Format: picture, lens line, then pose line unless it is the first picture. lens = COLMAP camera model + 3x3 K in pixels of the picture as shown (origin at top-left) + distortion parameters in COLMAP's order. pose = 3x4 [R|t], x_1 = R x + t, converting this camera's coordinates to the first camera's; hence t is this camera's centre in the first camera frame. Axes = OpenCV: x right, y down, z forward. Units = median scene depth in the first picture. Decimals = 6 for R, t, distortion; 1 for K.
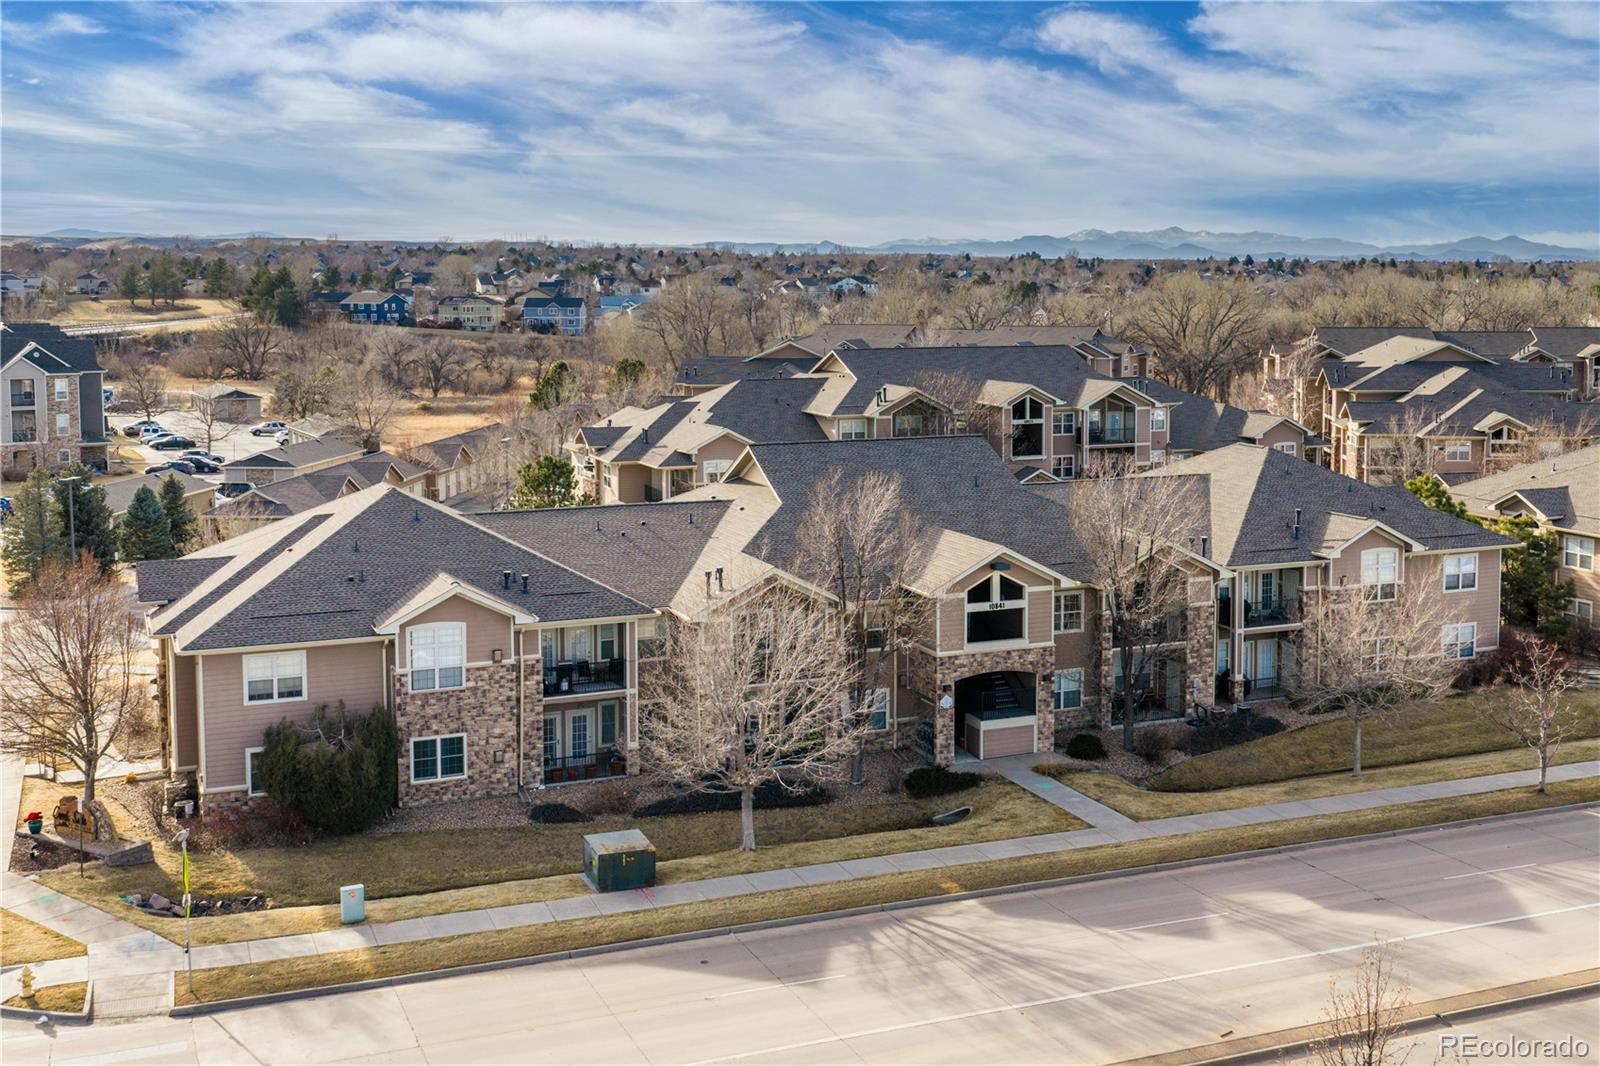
lens RADIAL K [[1530.5, 0, 800.0], [0, 1530.5, 533.0], [0, 0, 1]] dist [0.013139, -0.012897]
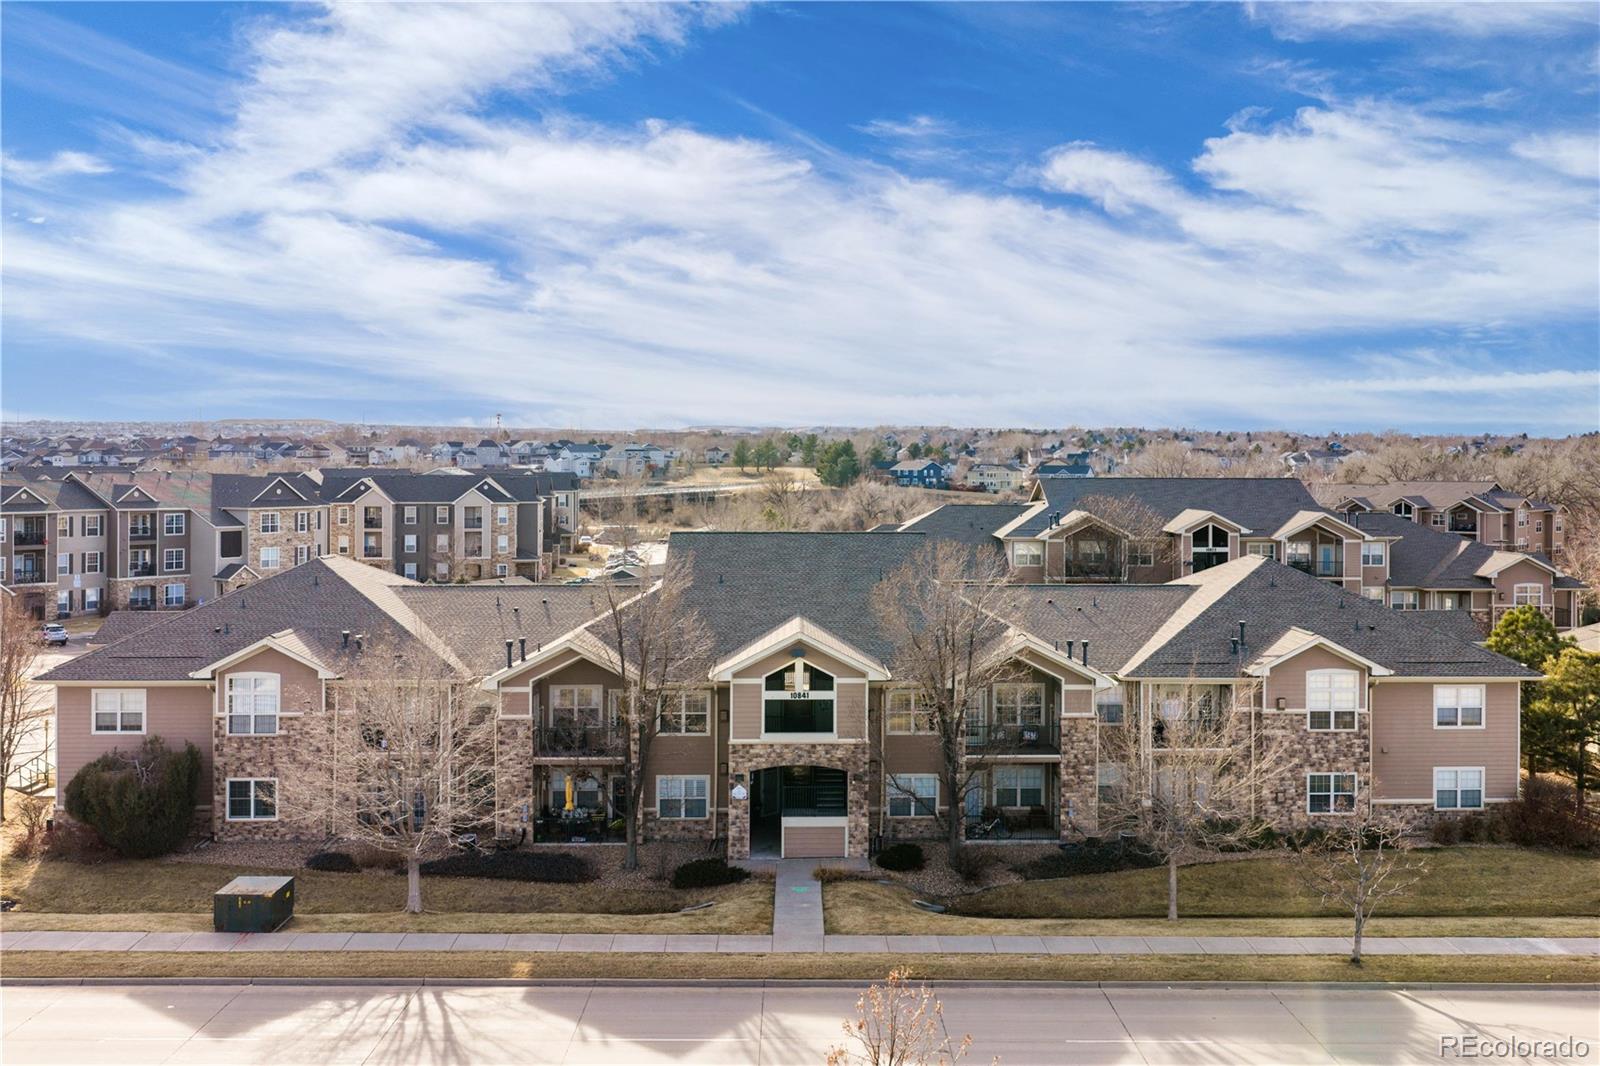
lens RADIAL K [[1358.3, 0, 800.0], [0, 1358.3, 533.0], [0, 0, 1]] dist [-0.001114, 0.007222]
pose [[0.942648, 0.023221, -0.332980, 0.441630], [-0.056584, 0.994256, -0.090849, 0.025607], [0.328958, 0.104480, 0.938547, 0.209114]]
